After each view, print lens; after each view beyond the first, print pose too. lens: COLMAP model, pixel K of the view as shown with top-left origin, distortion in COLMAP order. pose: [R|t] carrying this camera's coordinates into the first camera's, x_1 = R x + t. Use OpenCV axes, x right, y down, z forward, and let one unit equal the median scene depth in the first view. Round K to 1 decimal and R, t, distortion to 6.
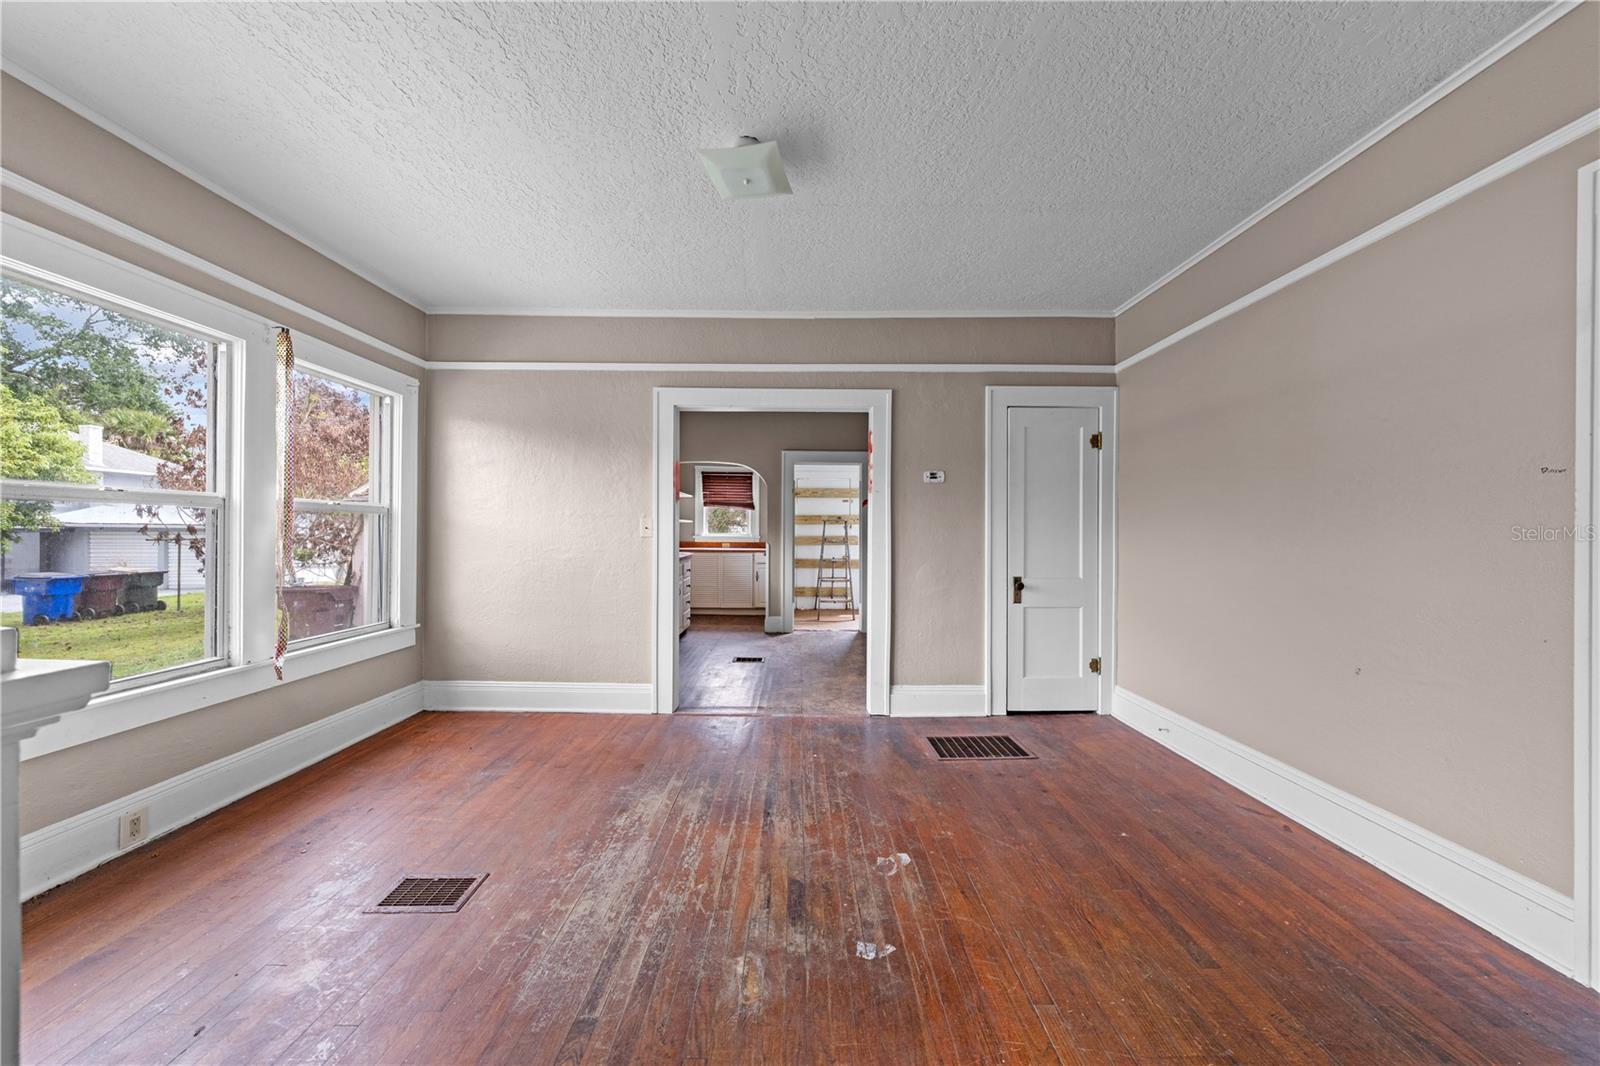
lens RADIAL K [[543.1, 0, 803.4], [0, 543.1, 529.8], [0, 0, 1]] dist [-0.001110, -0.000013]
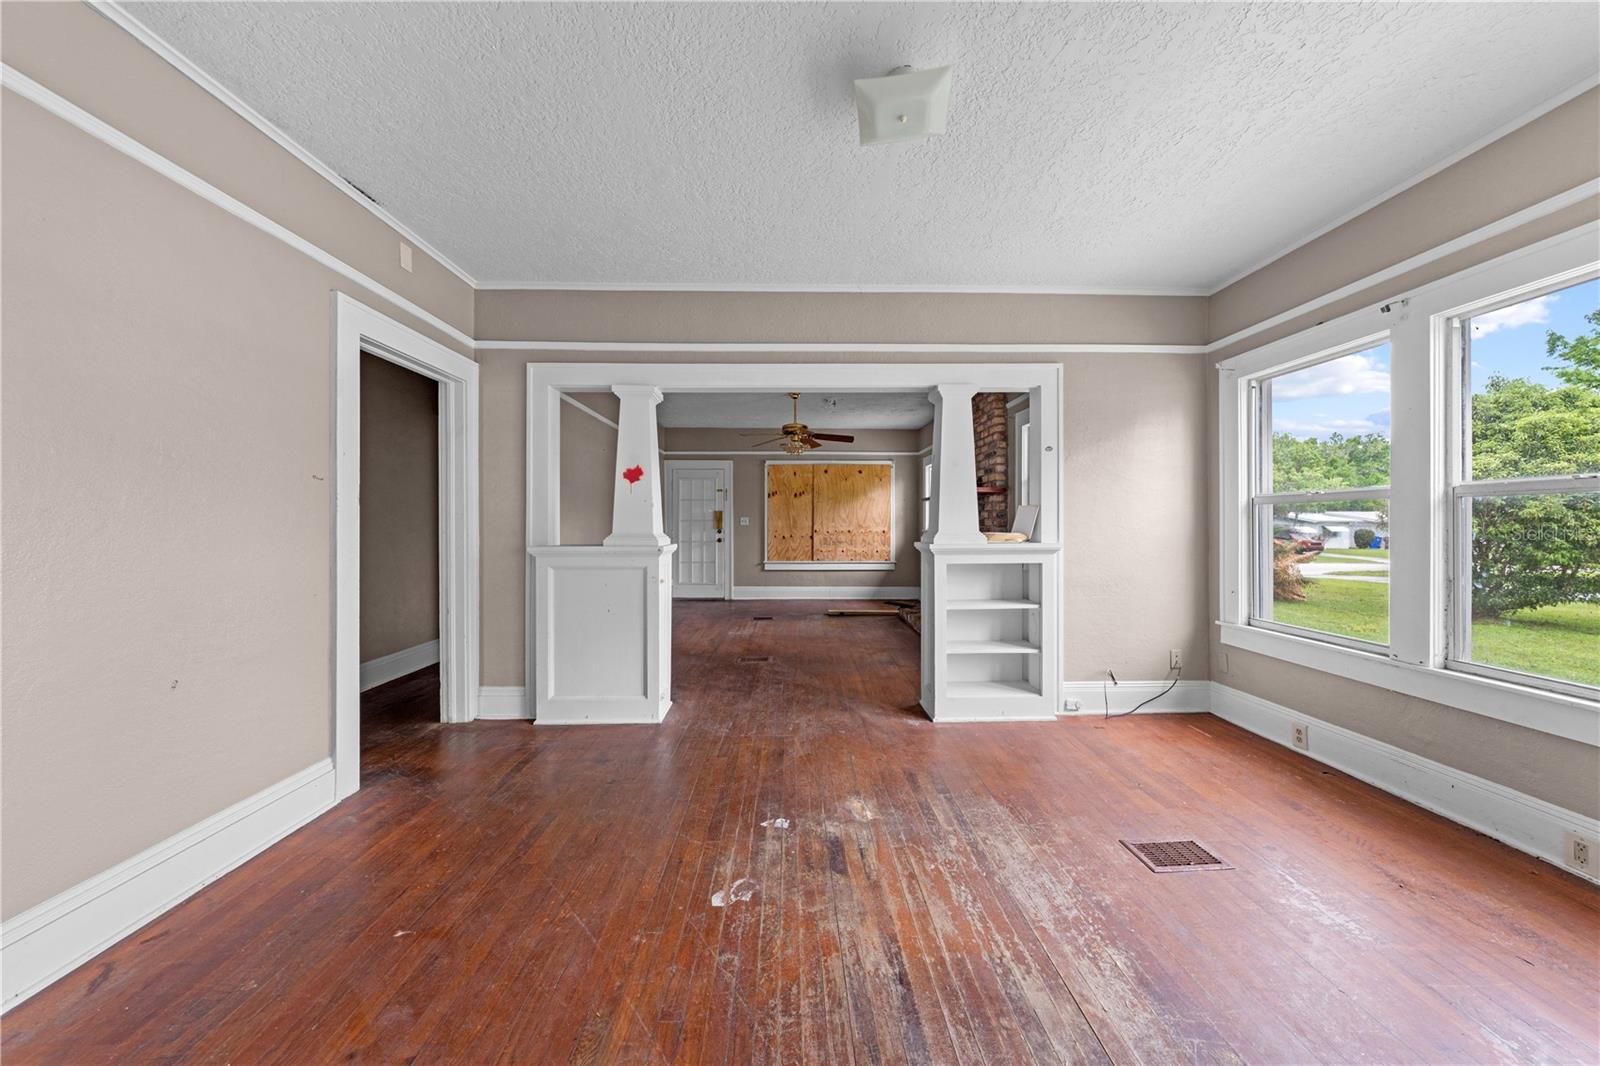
lens RADIAL K [[543.1, 0, 803.4], [0, 543.1, 529.8], [0, 0, 1]] dist [-0.001110, -0.000013]
pose [[-0.999885, -0.003168, -0.014863, 0.059687], [-0.003202, 0.999992, 0.002258, 0.015046], [0.014856, 0.002306, -0.999887, 1.700388]]
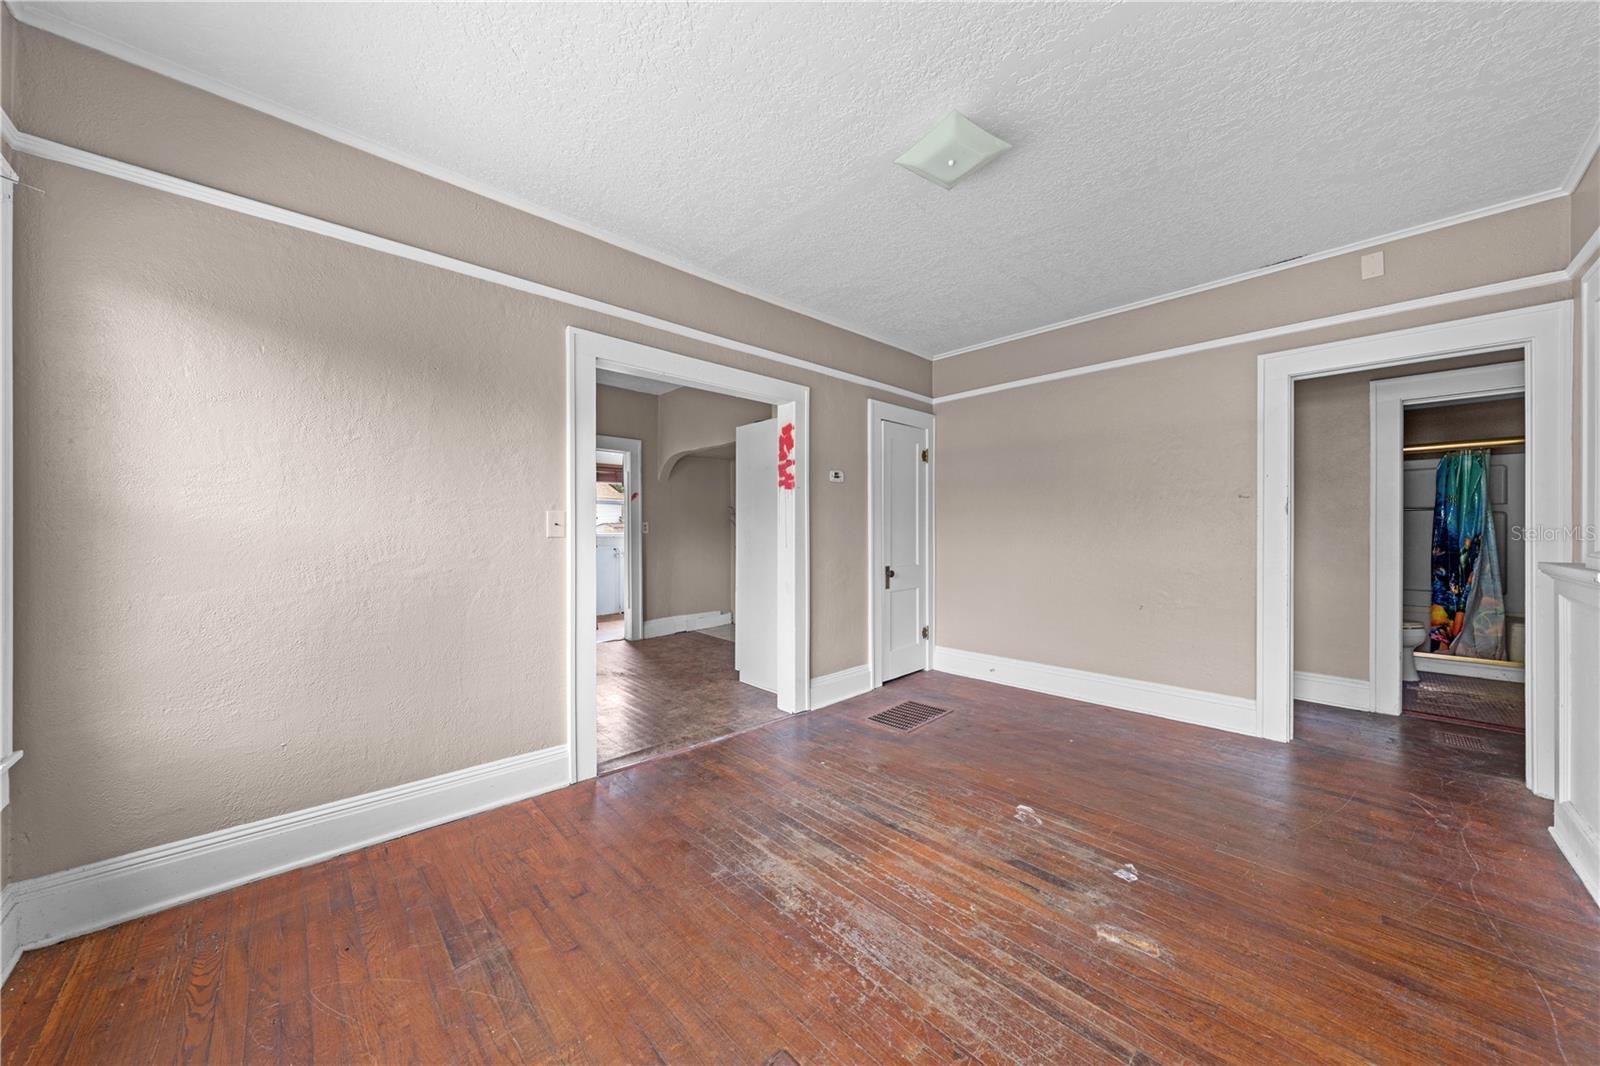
lens RADIAL K [[543.1, 0, 803.4], [0, 543.1, 529.8], [0, 0, 1]] dist [-0.001110, -0.000013]
pose [[0.727878, -0.006145, 0.685680, -0.872121], [0.001887, 0.999974, 0.006958, -0.000591], [-0.685704, -0.003771, 0.727870, 0.439950]]
